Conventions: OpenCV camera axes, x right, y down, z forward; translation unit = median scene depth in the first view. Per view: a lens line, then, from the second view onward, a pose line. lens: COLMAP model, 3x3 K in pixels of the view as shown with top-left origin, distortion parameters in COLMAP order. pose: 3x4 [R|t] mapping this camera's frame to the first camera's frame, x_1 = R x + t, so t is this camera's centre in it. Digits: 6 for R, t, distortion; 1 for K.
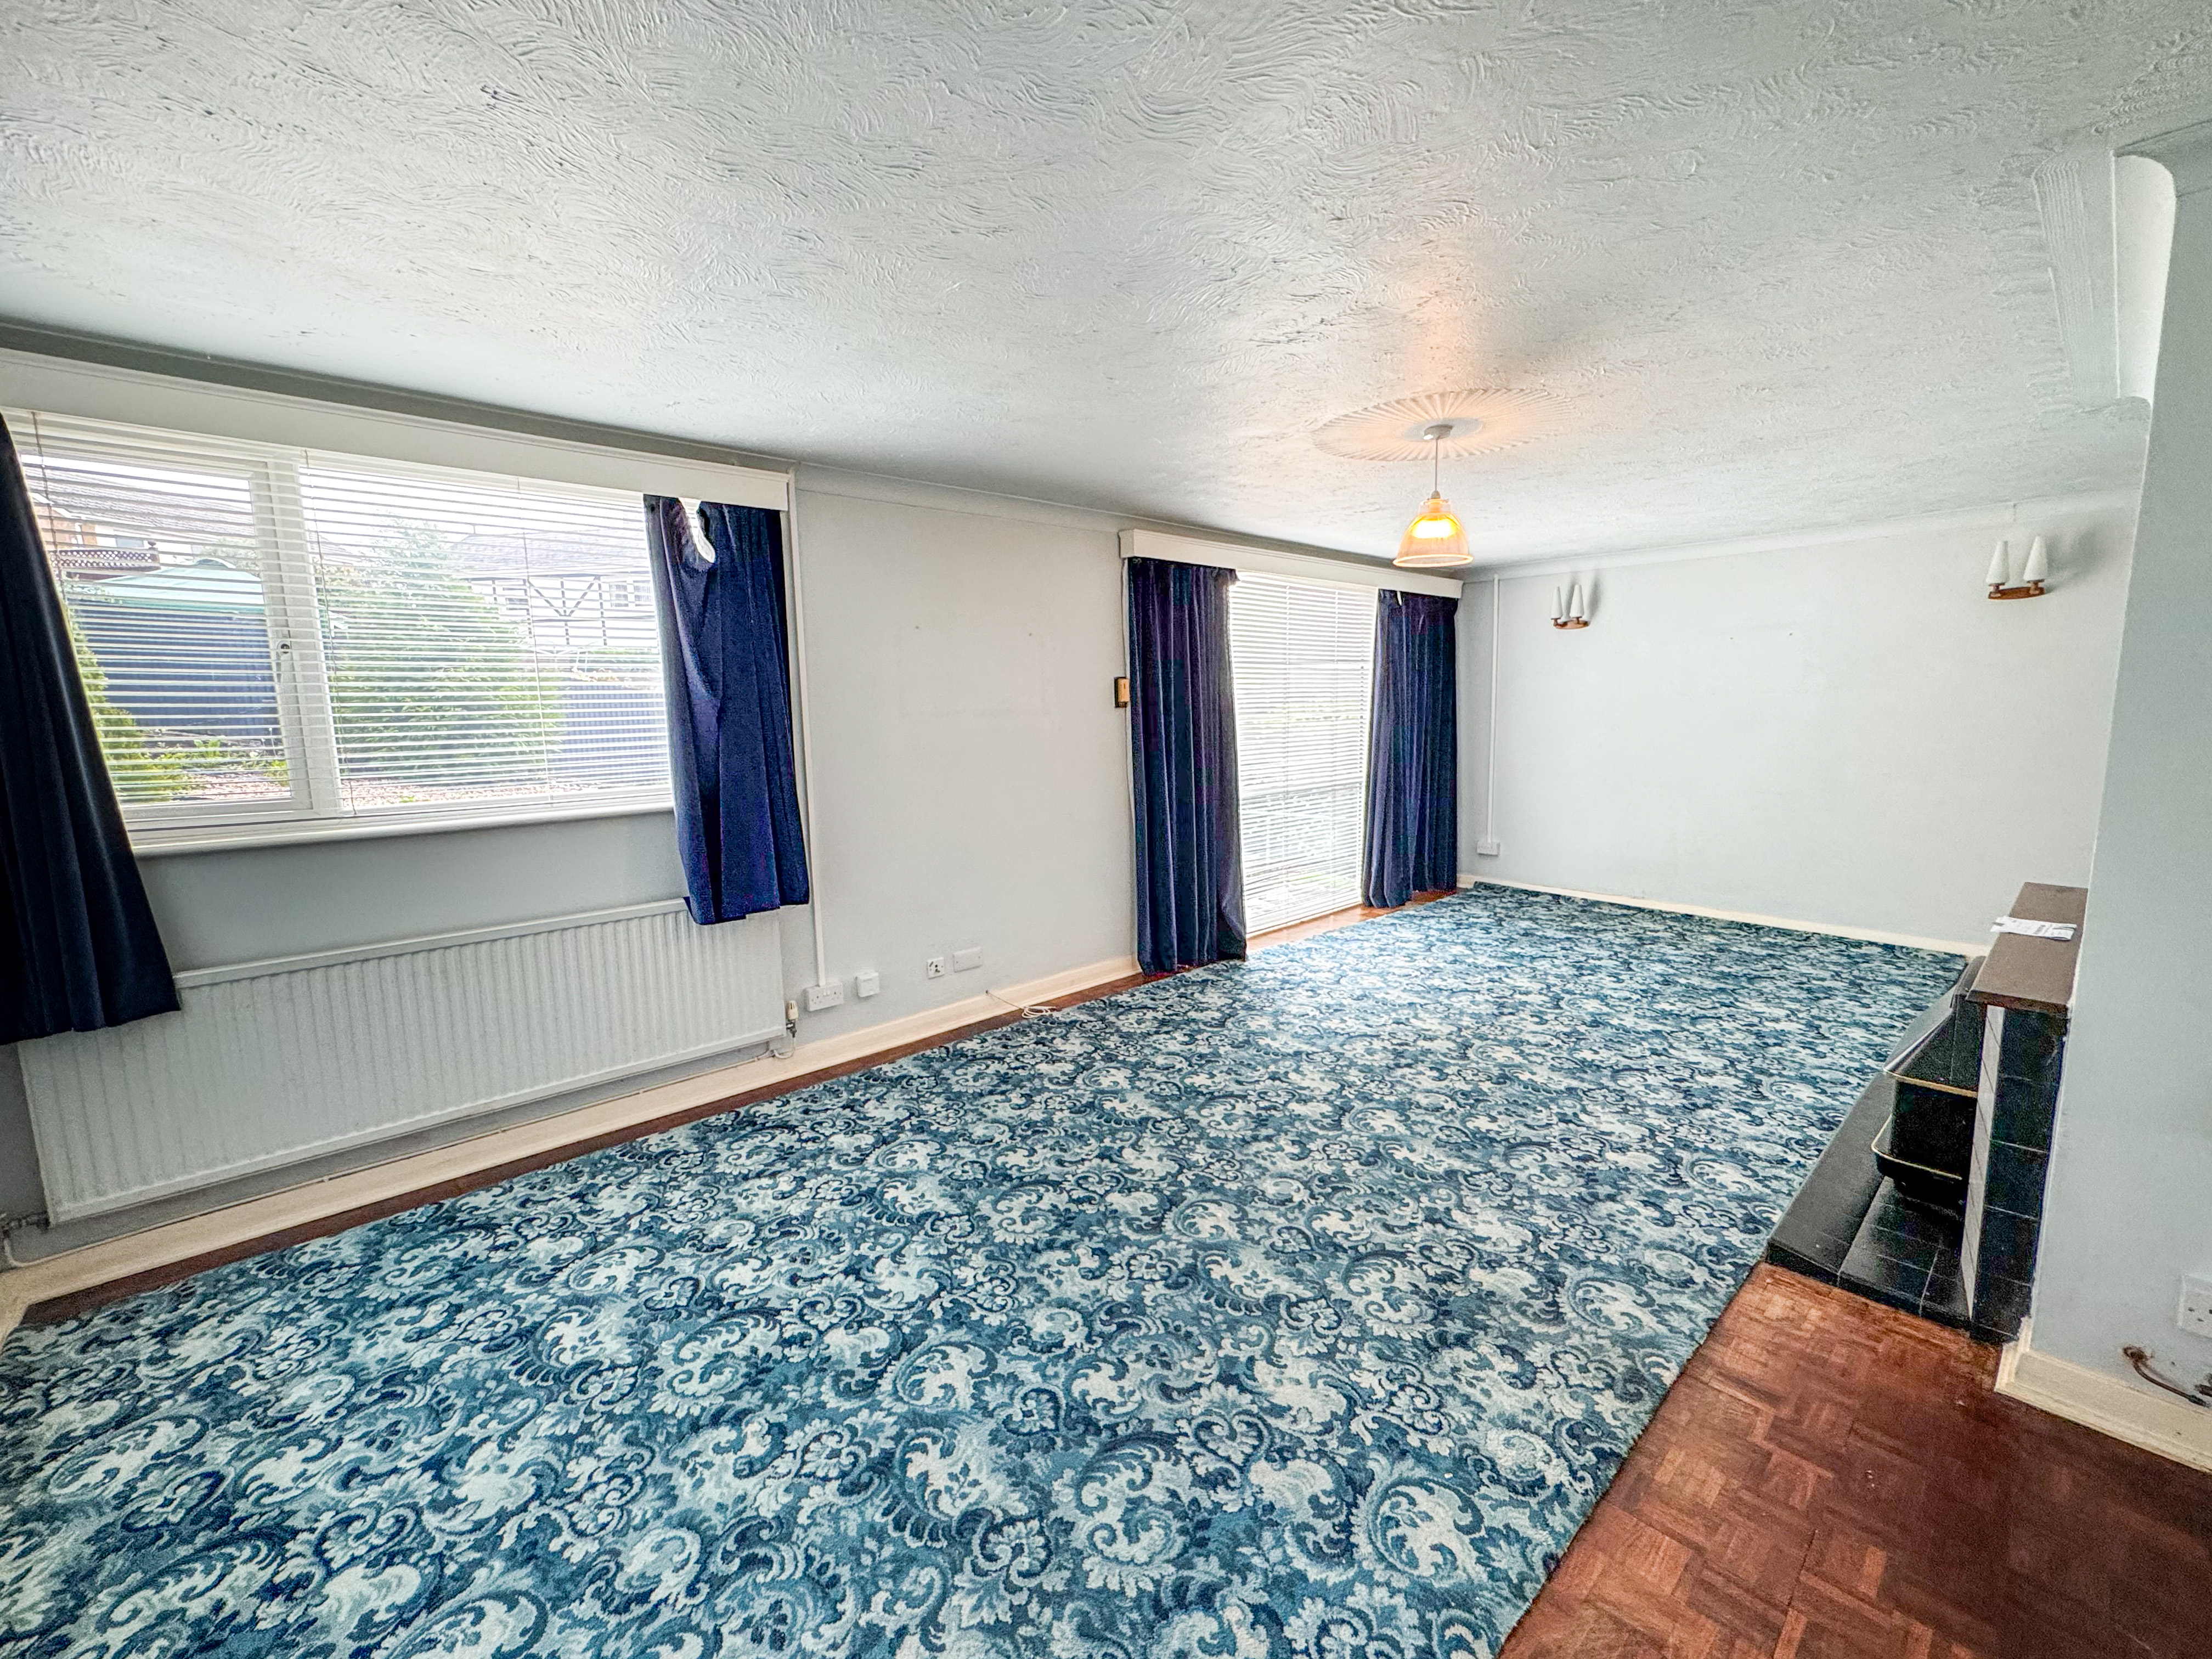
lens RADIAL K [[928.9, 0, 1106.0], [0, 928.9, 829.5], [0, 0, 1]] dist [0.002052, -0.004997]
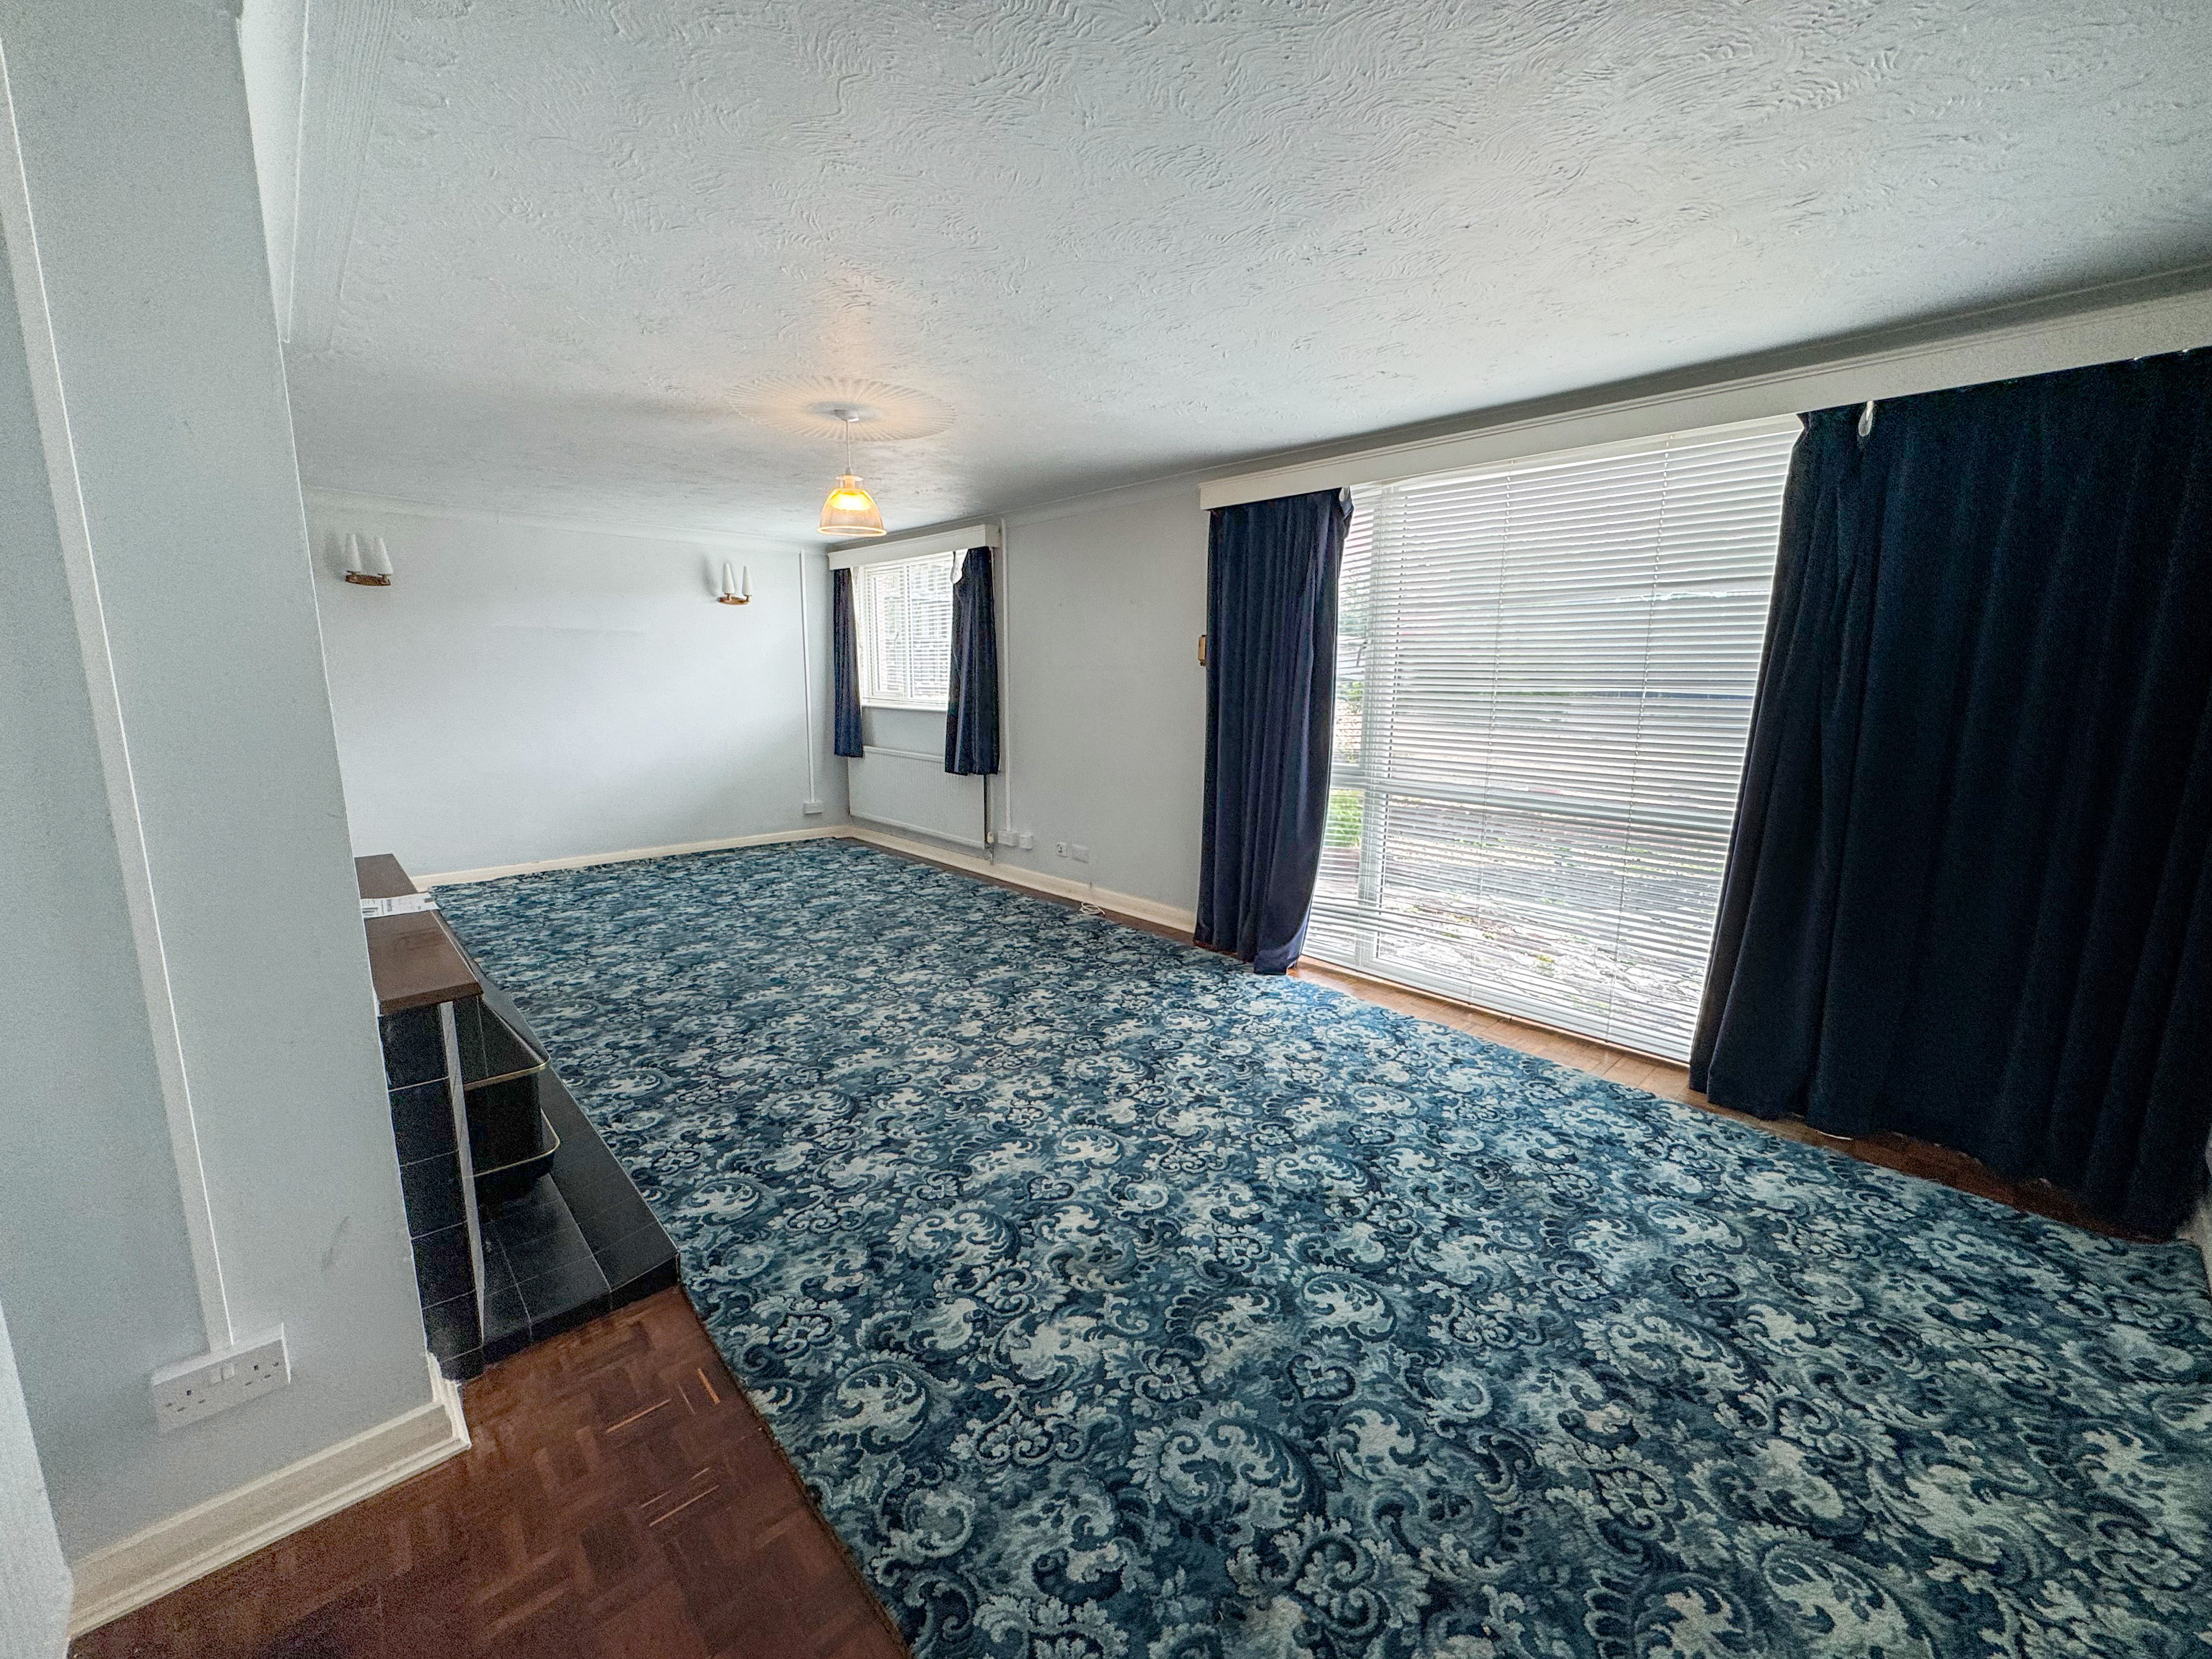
lens RADIAL K [[863.0, 0, 1117.1], [0, 863.0, 809.0], [0, 0, 1]] dist [0.008133, -0.000345]
pose [[0.006179, 0.172836, -0.984931, 0.508357], [-0.136873, 0.975826, 0.170379, -0.069311], [0.990569, 0.133758, 0.029686, 0.466761]]
